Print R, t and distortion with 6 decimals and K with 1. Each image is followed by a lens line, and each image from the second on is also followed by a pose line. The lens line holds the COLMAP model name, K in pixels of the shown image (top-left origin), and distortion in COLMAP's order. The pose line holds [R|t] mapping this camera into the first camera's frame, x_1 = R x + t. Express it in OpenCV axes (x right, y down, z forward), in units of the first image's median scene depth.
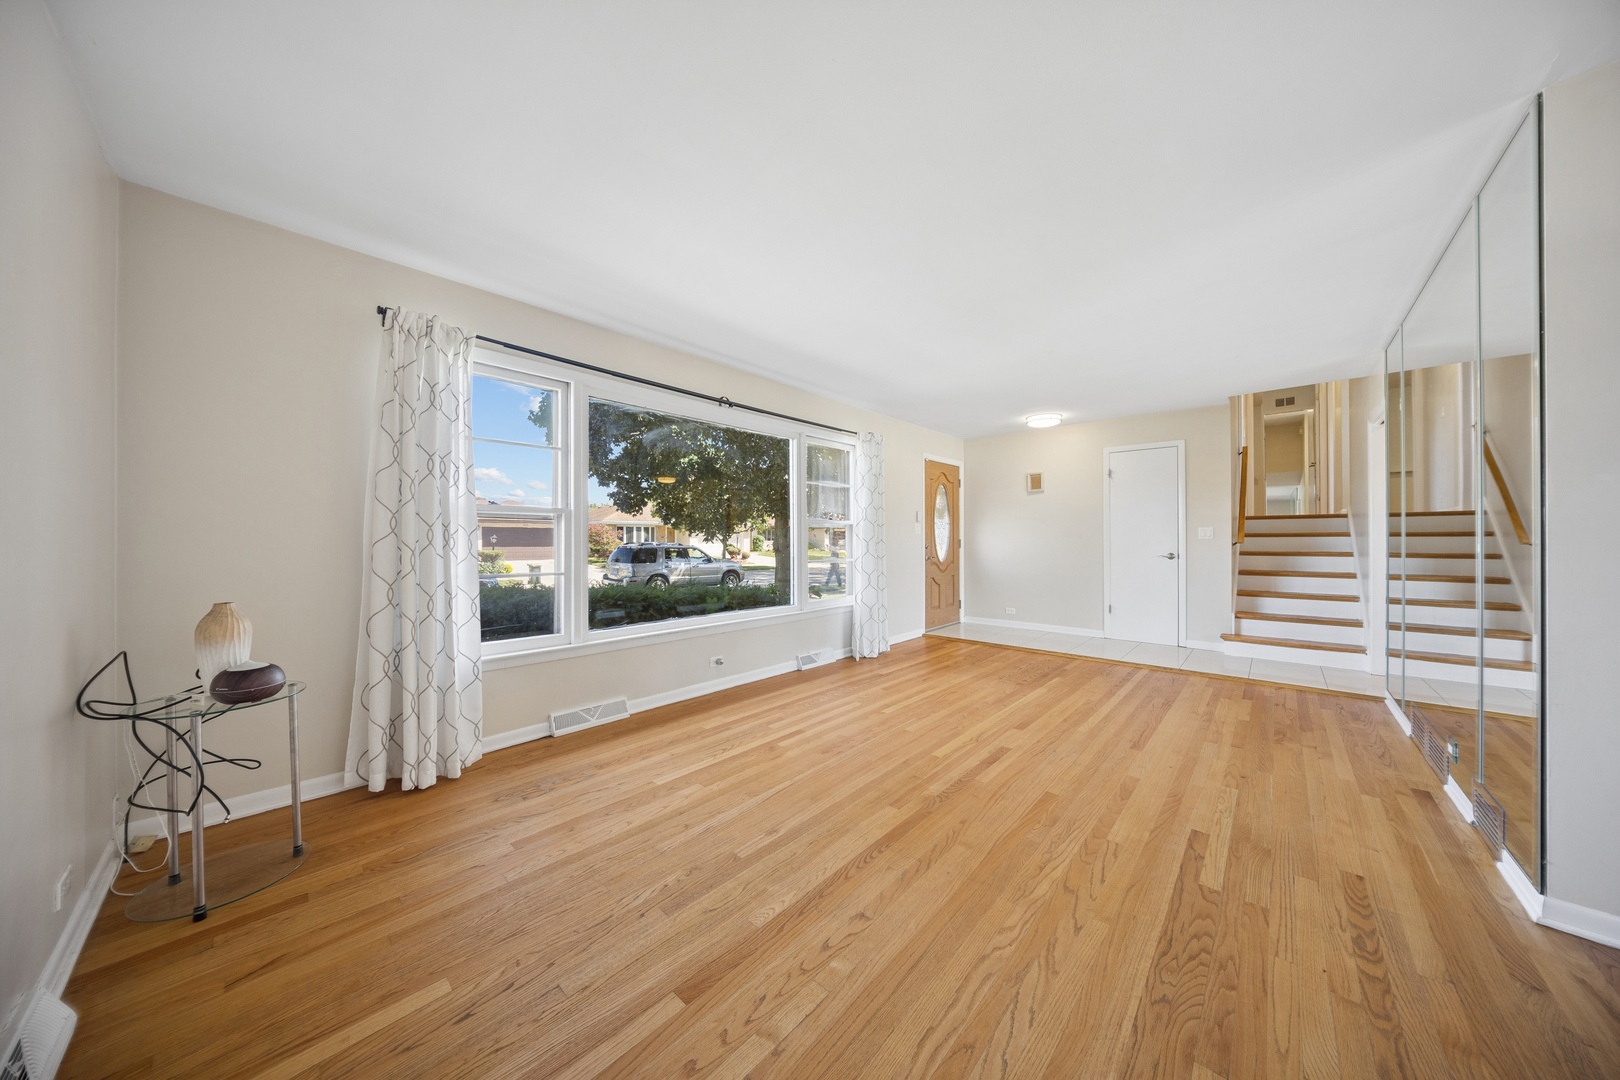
lens RADIAL K [[517.0, 0, 804.6], [0, 517.0, 535.6], [0, 0, 1]] dist [-0.019518, 0.002335]
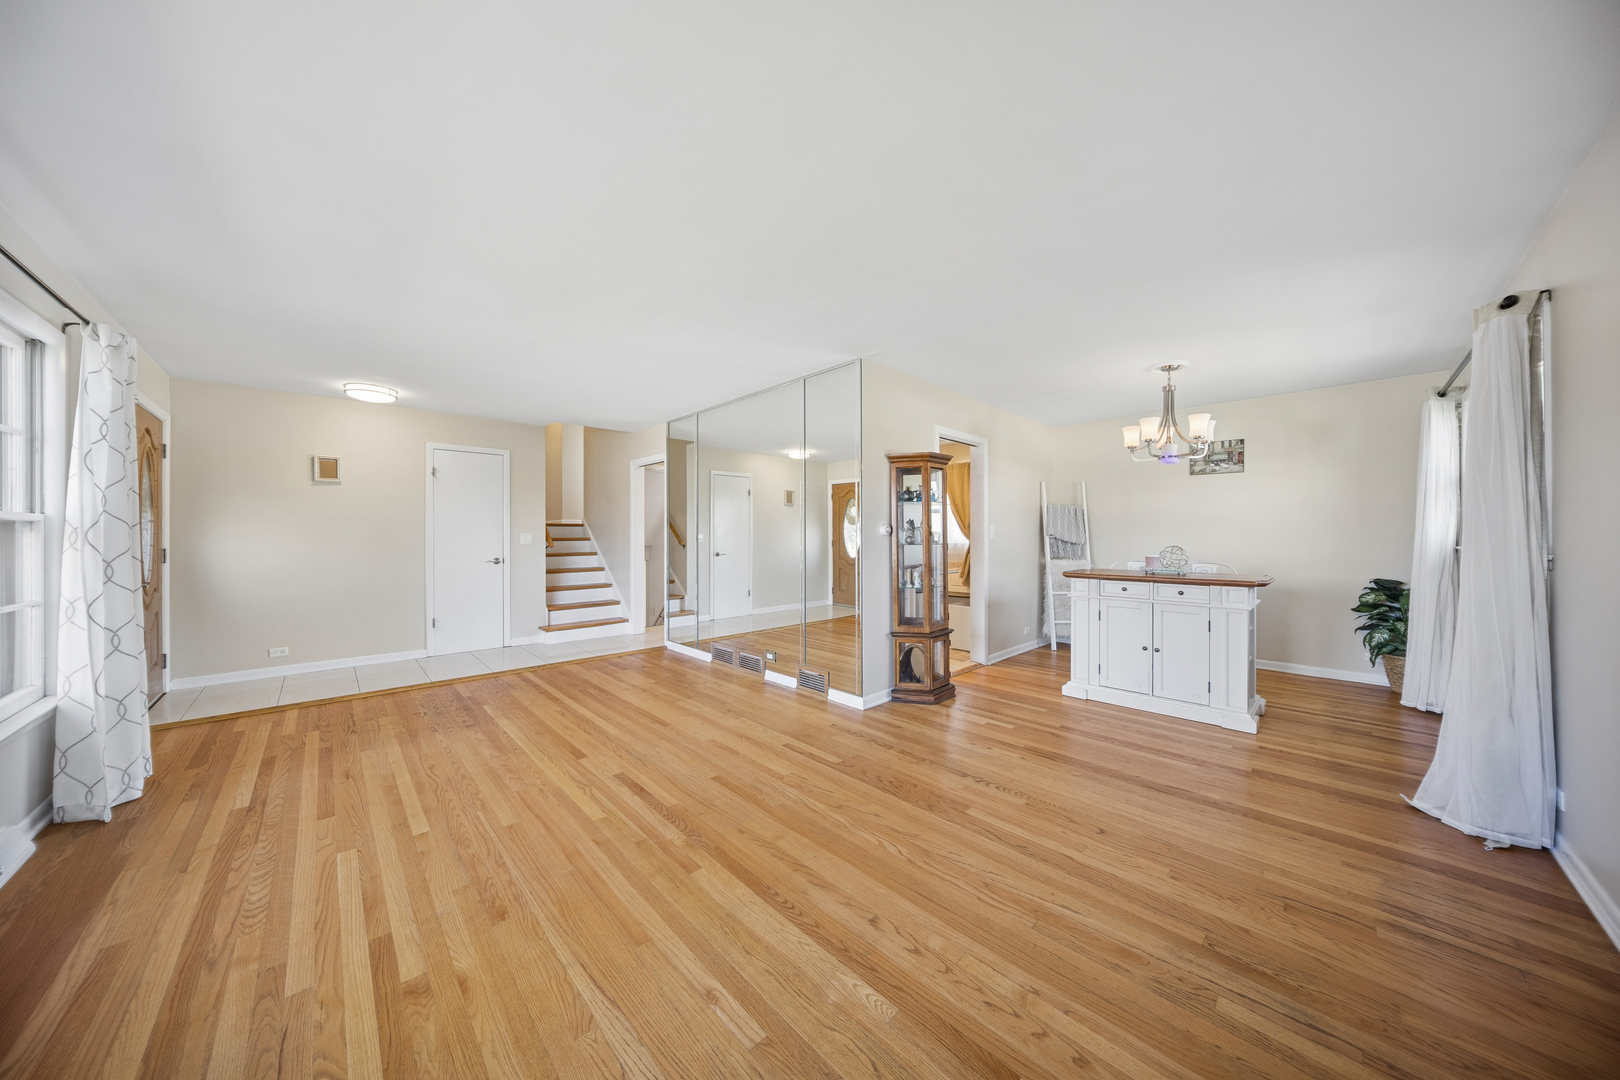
lens RADIAL K [[517.0, 0, 804.6], [0, 517.0, 535.6], [0, 0, 1]] dist [-0.019518, 0.002335]
pose [[0.062550, 0.001015, 0.998041, -0.497821], [-0.004655, 0.999989, -0.000725, -0.024585], [-0.998031, -0.004601, 0.062554, 0.567622]]
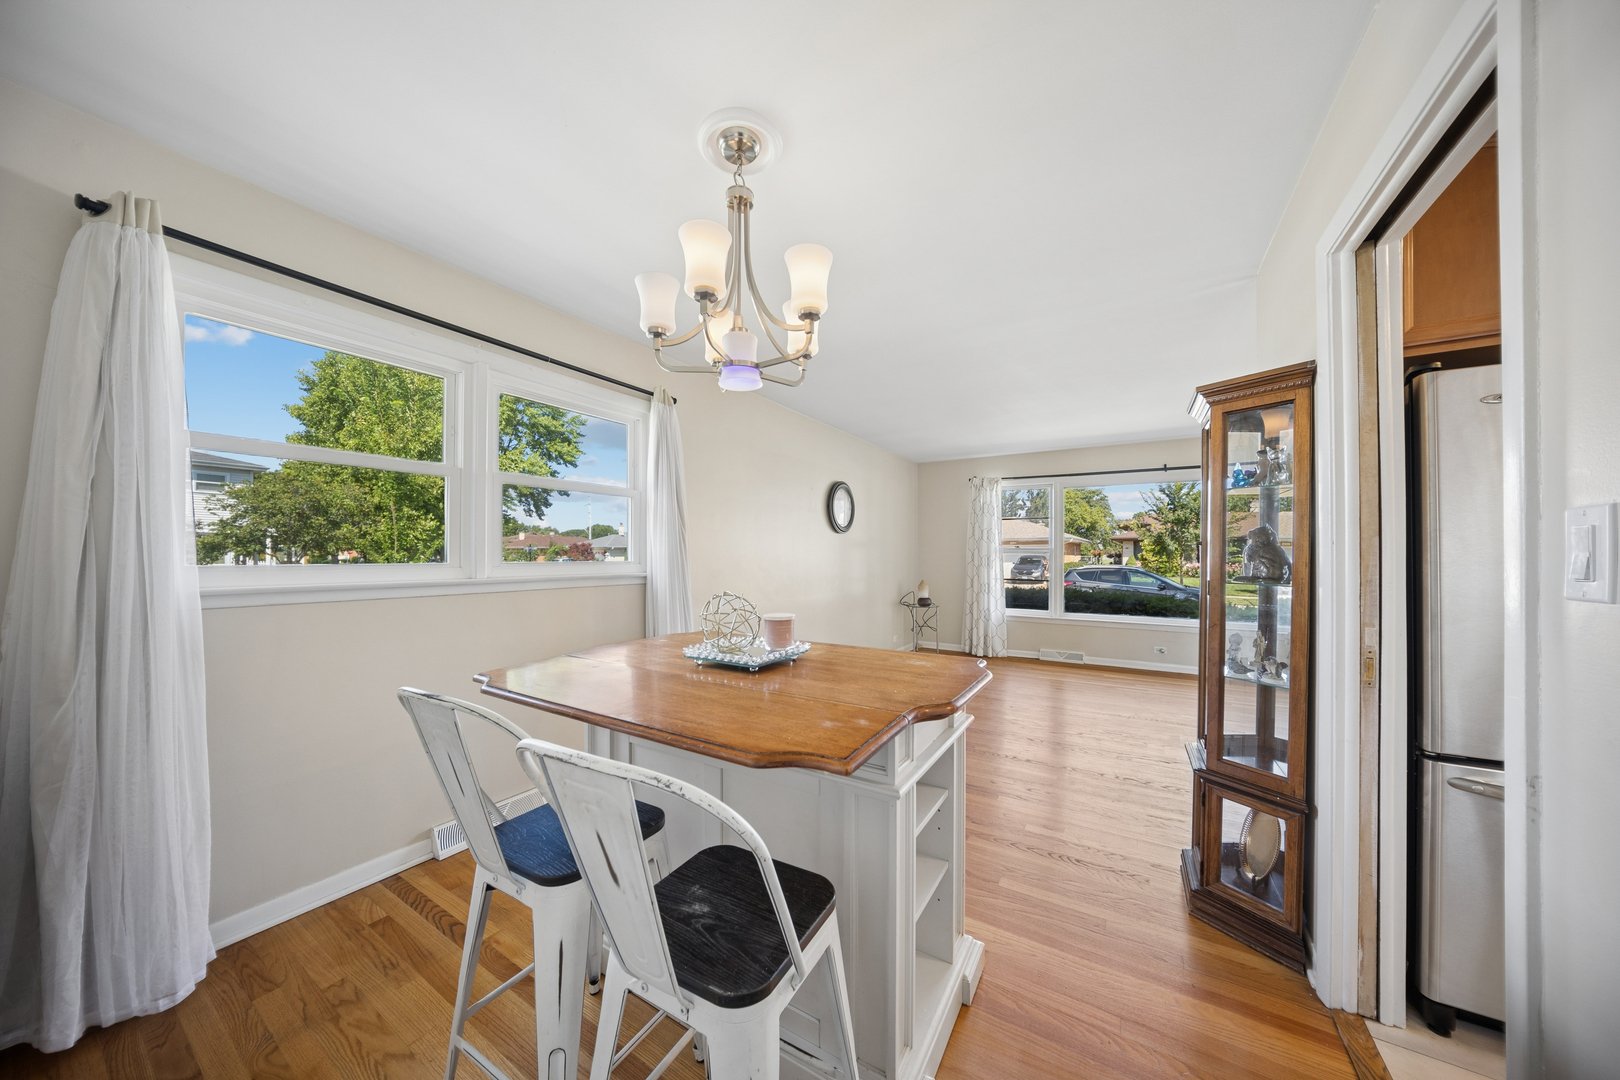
lens RADIAL K [[517.0, 0, 804.6], [0, 517.0, 535.6], [0, 0, 1]] dist [-0.019518, 0.002335]
pose [[0.190083, -0.022963, -0.981500, 1.292116], [0.002115, 0.999734, -0.022980, -0.056124], [0.981766, 0.002292, 0.190081, -0.304500]]
